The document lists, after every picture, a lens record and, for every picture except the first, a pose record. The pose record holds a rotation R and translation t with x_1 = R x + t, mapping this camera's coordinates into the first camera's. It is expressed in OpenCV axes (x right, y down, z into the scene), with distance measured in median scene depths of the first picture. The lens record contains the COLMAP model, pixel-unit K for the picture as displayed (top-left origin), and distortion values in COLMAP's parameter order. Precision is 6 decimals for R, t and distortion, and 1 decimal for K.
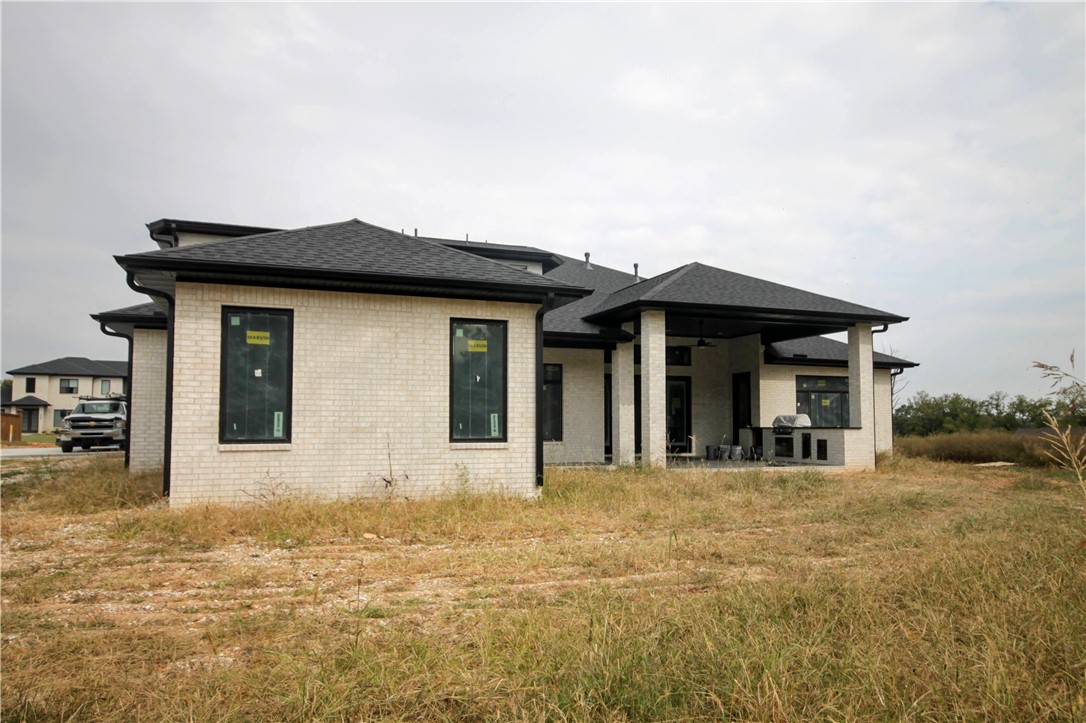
lens RADIAL K [[792.2, 0, 540.6], [0, 792.2, 380.3], [0, 0, 1]] dist [0.003858, 0.000181]
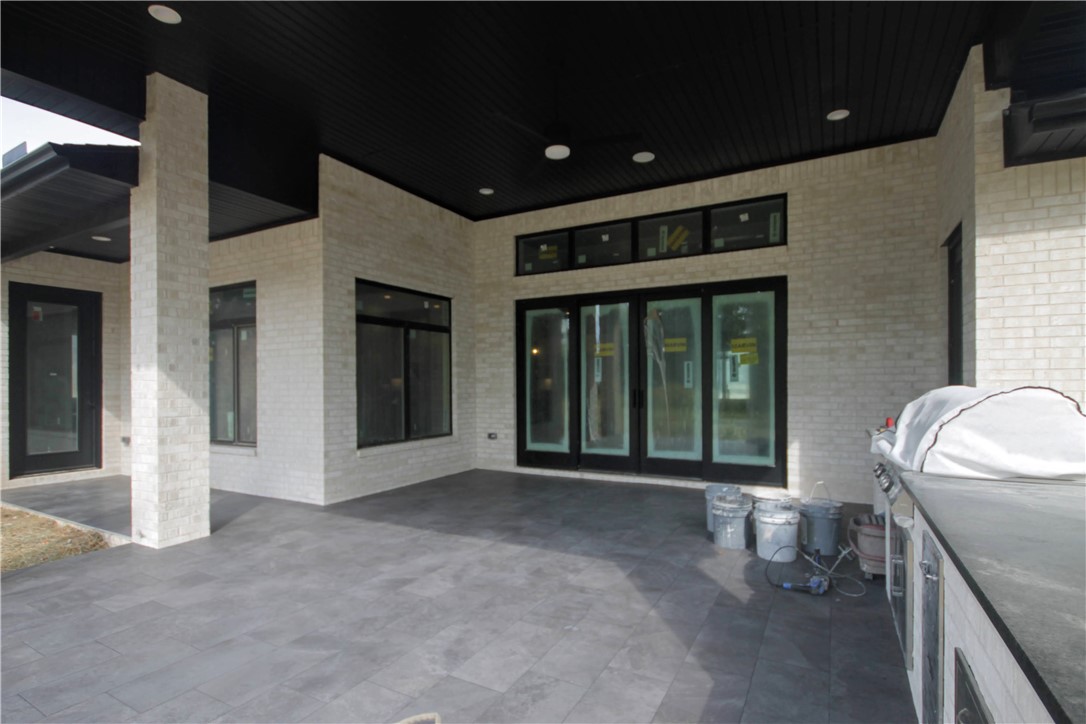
lens RADIAL K [[530.9, 0, 547.6], [0, 530.9, 382.5], [0, 0, 1]] dist [-0.001711, 0.000617]
pose [[0.645507, -0.006904, -0.763723, 0.334249], [0.049647, 0.998224, 0.032938, 0.033306], [0.762139, -0.059178, 0.644703, 0.839961]]
